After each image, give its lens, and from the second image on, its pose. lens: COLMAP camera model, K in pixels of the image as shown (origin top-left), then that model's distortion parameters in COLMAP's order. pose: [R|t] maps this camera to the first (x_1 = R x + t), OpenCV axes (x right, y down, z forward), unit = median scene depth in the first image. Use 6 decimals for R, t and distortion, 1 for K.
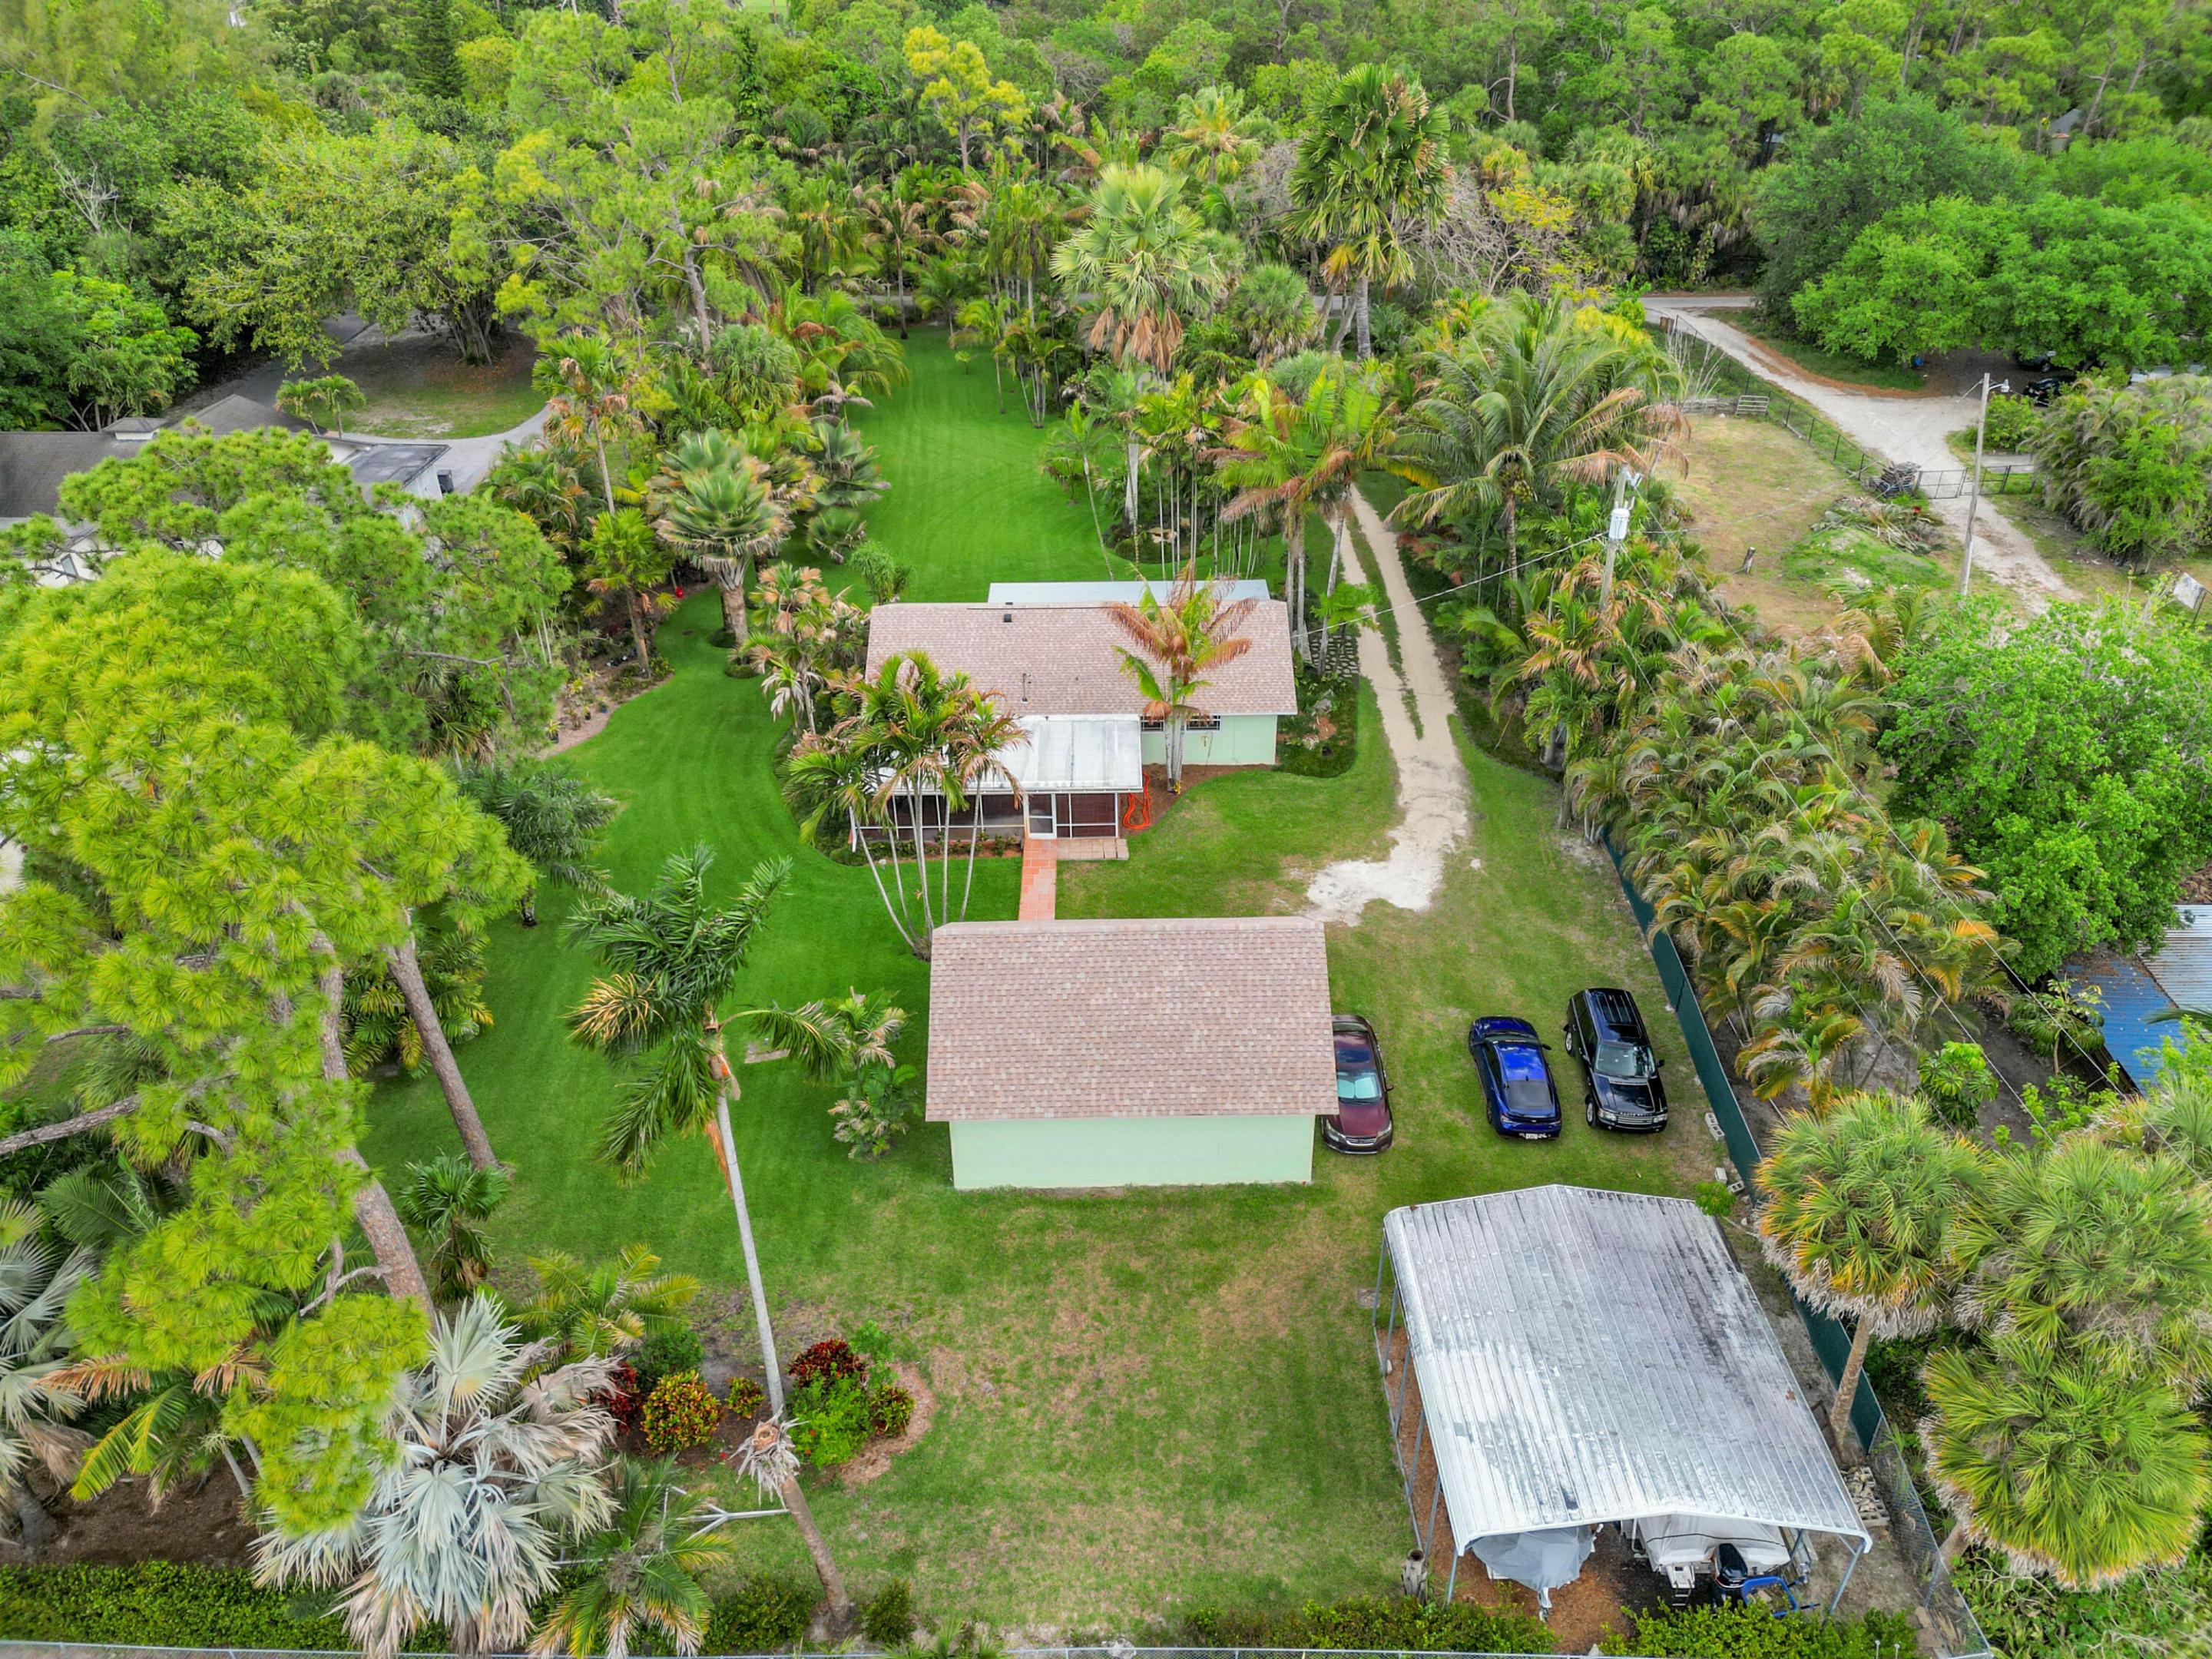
lens RADIAL K [[1547.5, 0, 1106.0], [0, 1547.5, 829.5], [0, 0, 1]] dist [0.064321, -0.052789]
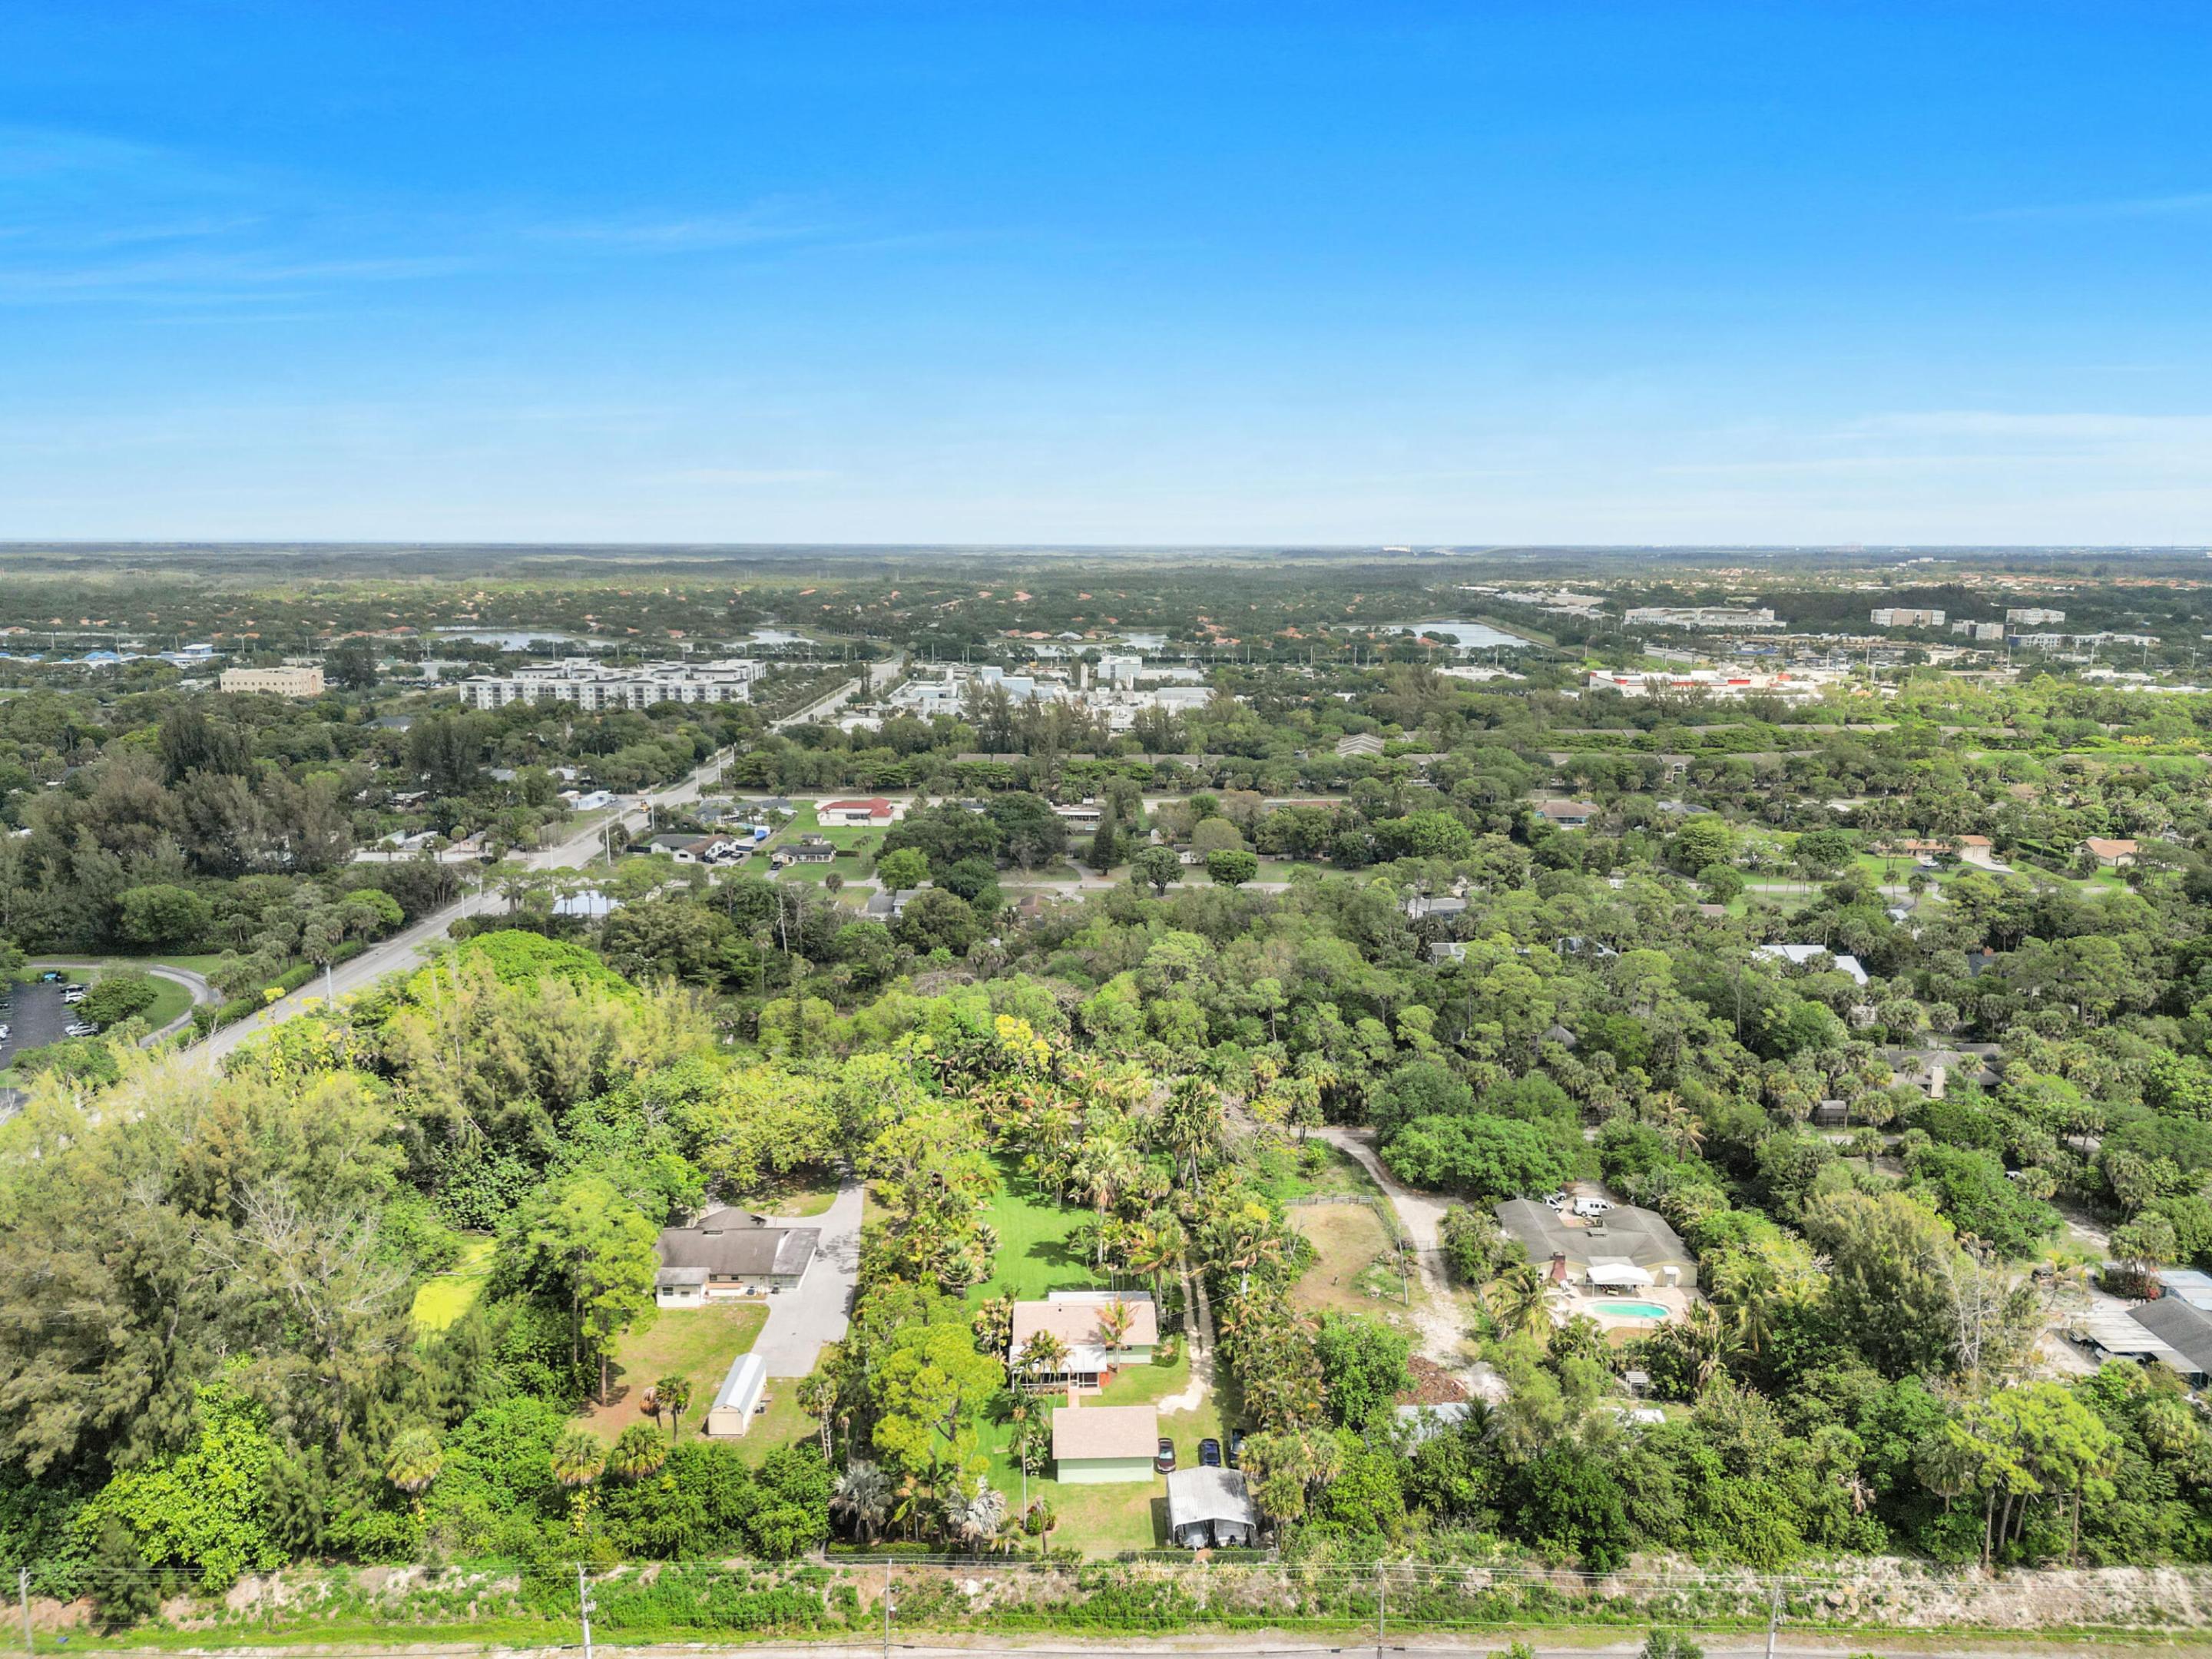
lens RADIAL K [[1557.5, 0, 1106.0], [0, 1557.5, 829.5], [0, 0, 1]] dist [0.086645, -0.084313]
pose [[0.999372, 0.009420, 0.034159, -0.077857], [0.003790, 0.930070, -0.367364, 0.099242], [-0.035231, 0.367263, 0.929450, -1.899747]]
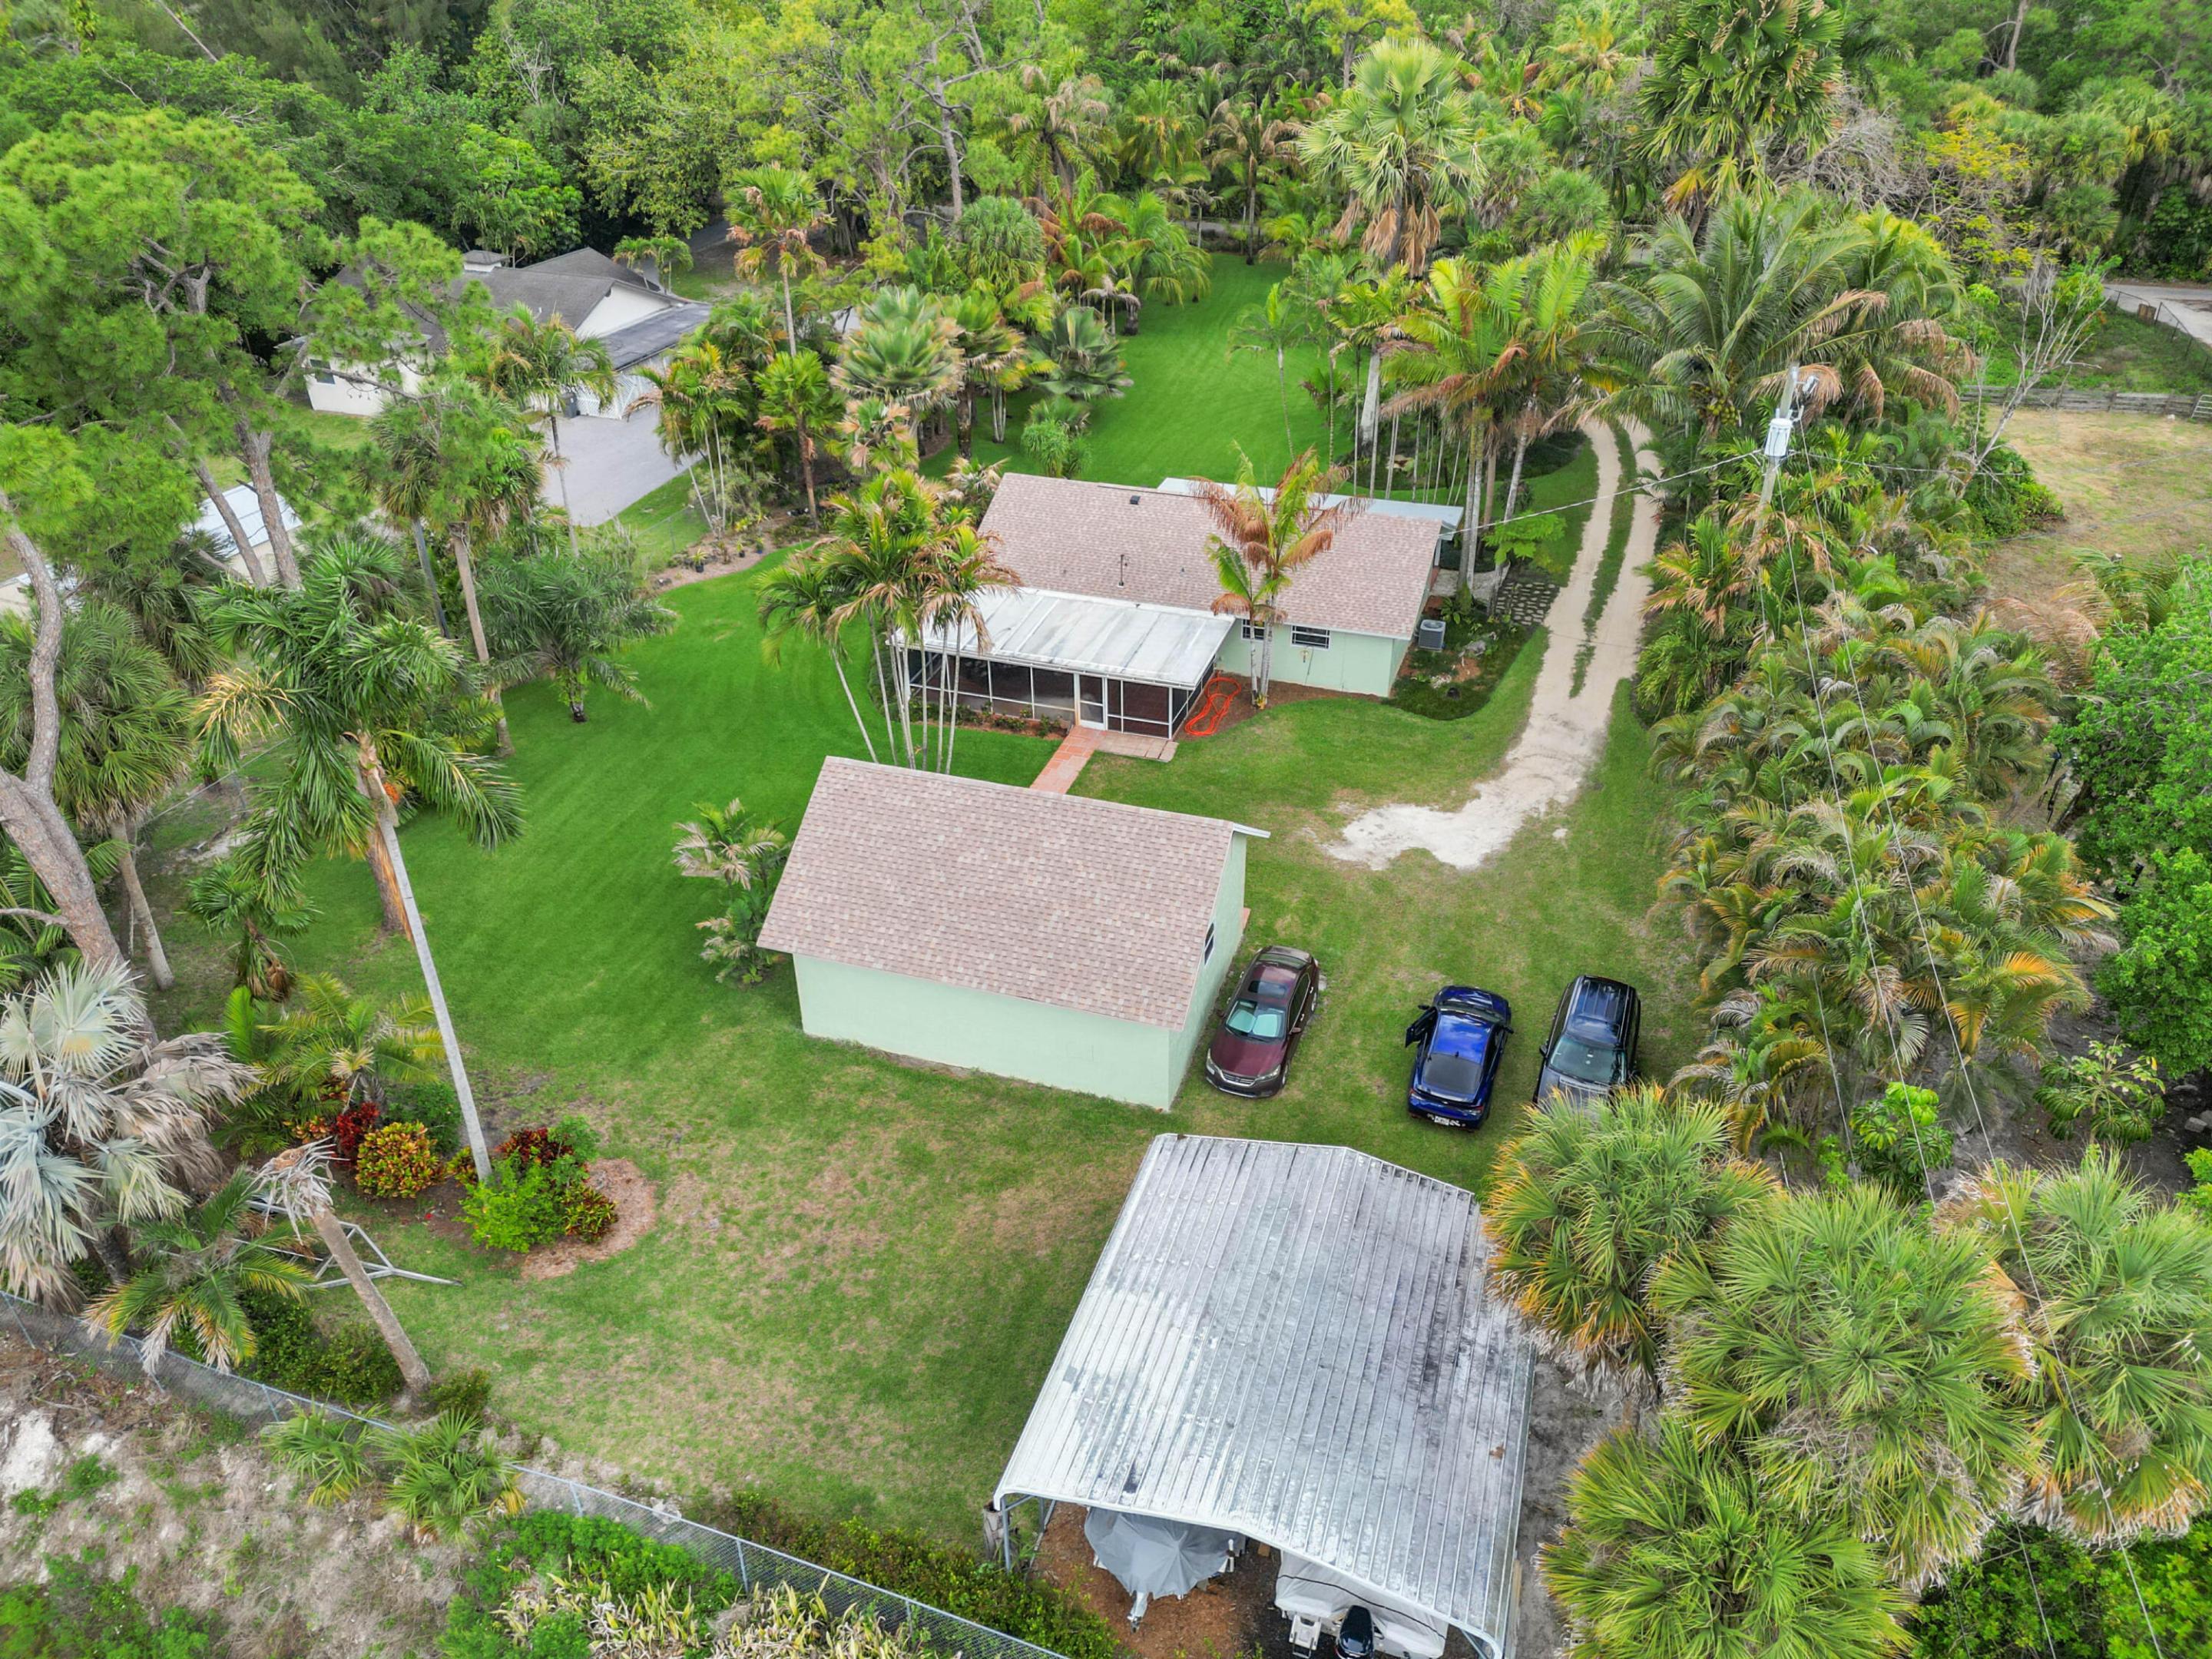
lens RADIAL K [[1547.5, 0, 1106.0], [0, 1547.5, 829.5], [0, 0, 1]] dist [0.064321, -0.052789]
pose [[0.944552, 0.177368, -0.276337, 0.188999], [-0.177166, 0.983840, 0.025909, 0.033213], [0.276466, 0.024485, 0.960712, 0.090767]]
